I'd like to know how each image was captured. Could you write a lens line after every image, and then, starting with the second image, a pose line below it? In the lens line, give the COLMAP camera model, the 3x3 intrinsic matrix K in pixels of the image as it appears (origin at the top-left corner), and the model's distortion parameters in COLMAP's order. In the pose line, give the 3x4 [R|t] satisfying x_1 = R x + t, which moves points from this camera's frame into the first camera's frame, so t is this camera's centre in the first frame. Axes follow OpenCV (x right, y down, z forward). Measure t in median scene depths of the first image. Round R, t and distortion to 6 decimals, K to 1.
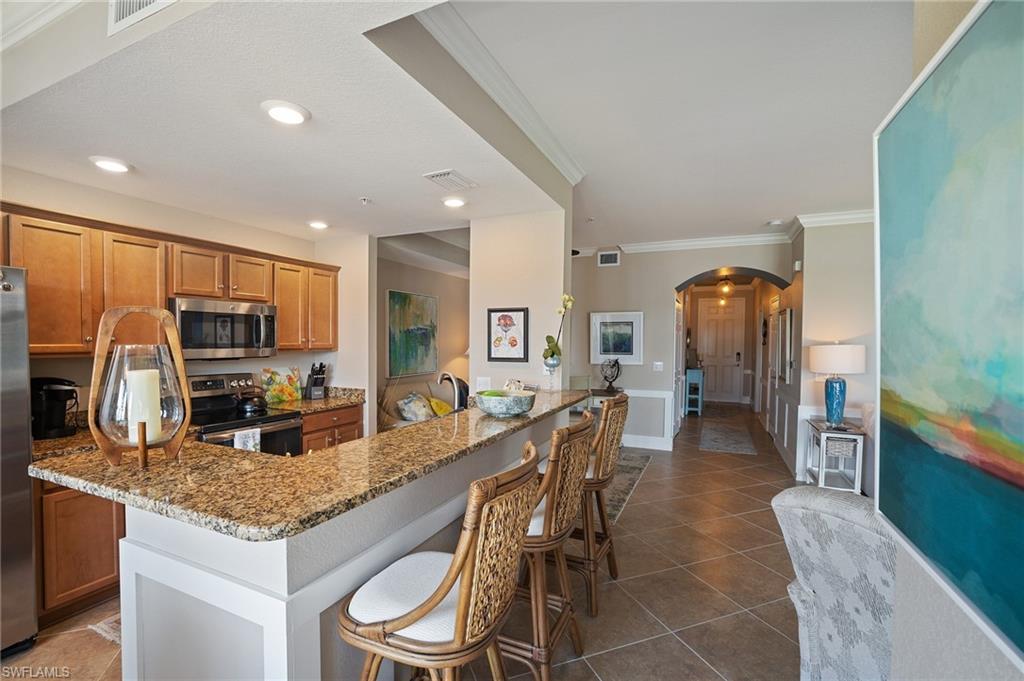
lens RADIAL K [[450.0, 0, 517.8], [0, 450.0, 347.1], [0, 0, 1]] dist [-0.028702, 0.004202]
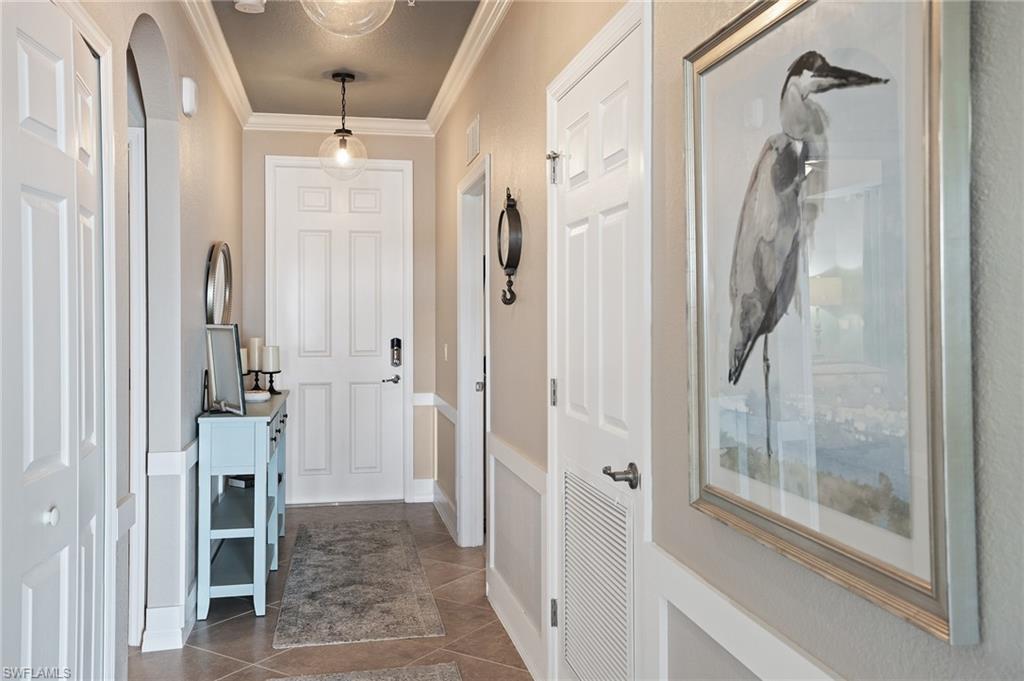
lens RADIAL K [[905.5, 0, 514.3], [0, 905.5, 336.7], [0, 0, 1]] dist [0.004747, 0.000508]
pose [[0.822176, -0.026271, 0.568627, 0.219585], [0.023756, 0.999648, 0.011835, 0.005946], [-0.568738, 0.003778, 0.822510, 0.470283]]
